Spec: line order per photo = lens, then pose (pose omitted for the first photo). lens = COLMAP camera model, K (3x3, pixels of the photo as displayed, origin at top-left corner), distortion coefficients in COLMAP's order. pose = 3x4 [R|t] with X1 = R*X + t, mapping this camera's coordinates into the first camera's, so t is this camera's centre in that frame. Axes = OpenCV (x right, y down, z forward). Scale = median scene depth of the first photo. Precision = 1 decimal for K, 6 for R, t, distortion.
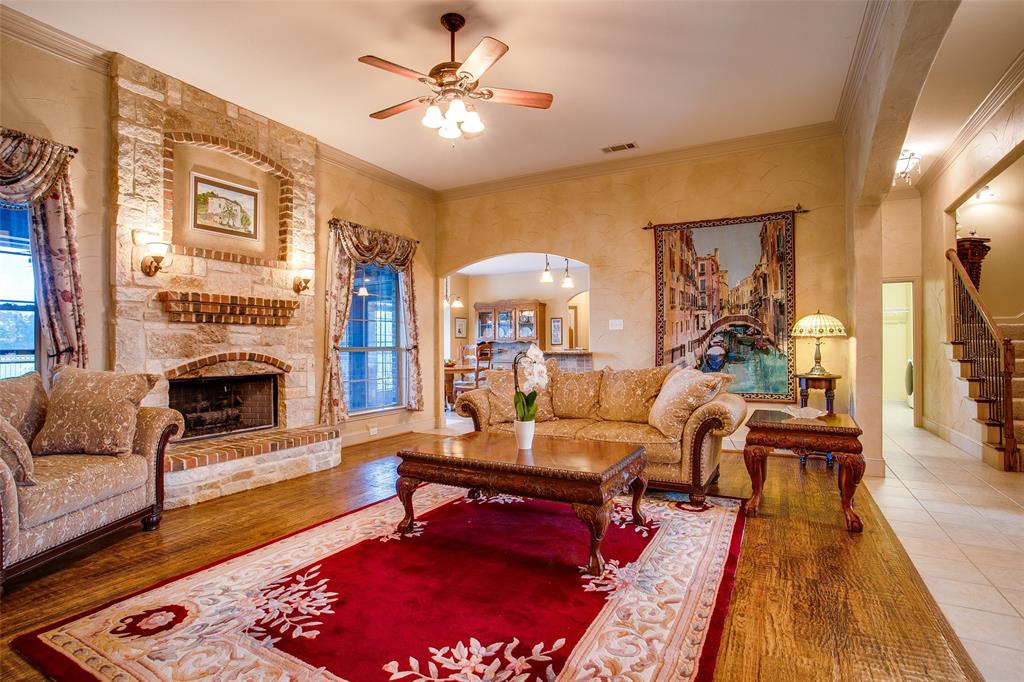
lens RADIAL K [[500.9, 0, 513.1], [0, 500.9, 335.9], [0, 0, 1]] dist [-0.070294, 0.021814]
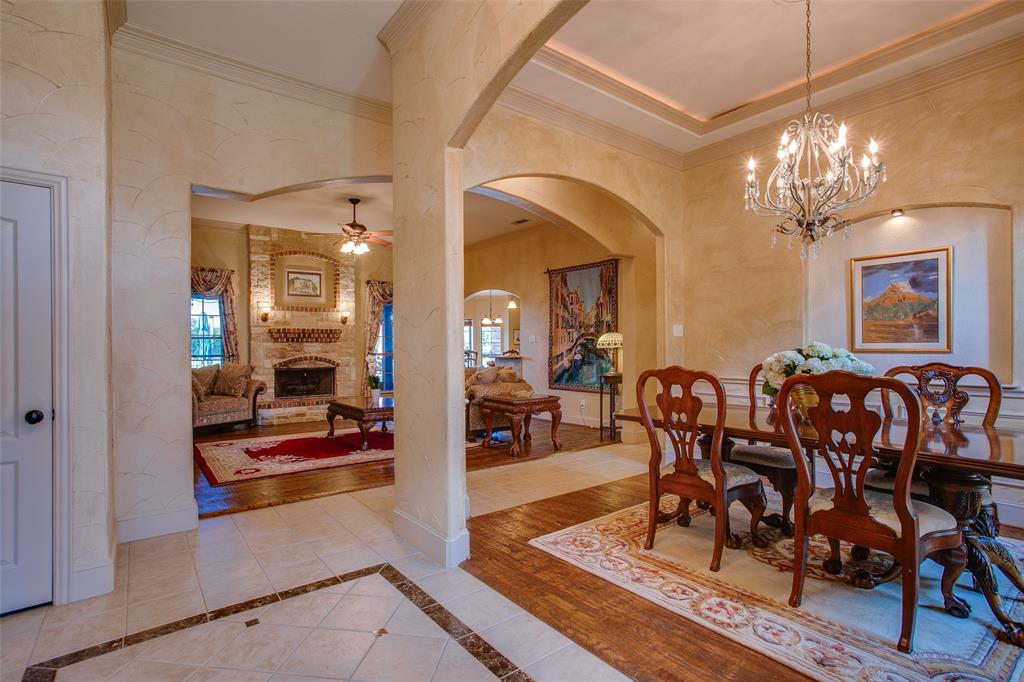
lens RADIAL K [[500.9, 0, 513.1], [0, 500.9, 335.9], [0, 0, 1]] dist [-0.070294, 0.021814]
pose [[0.913569, -0.010088, -0.406559, 1.012556], [0.009933, 0.999948, -0.002490, -0.035346], [0.406563, -0.001764, 0.913621, -0.500747]]
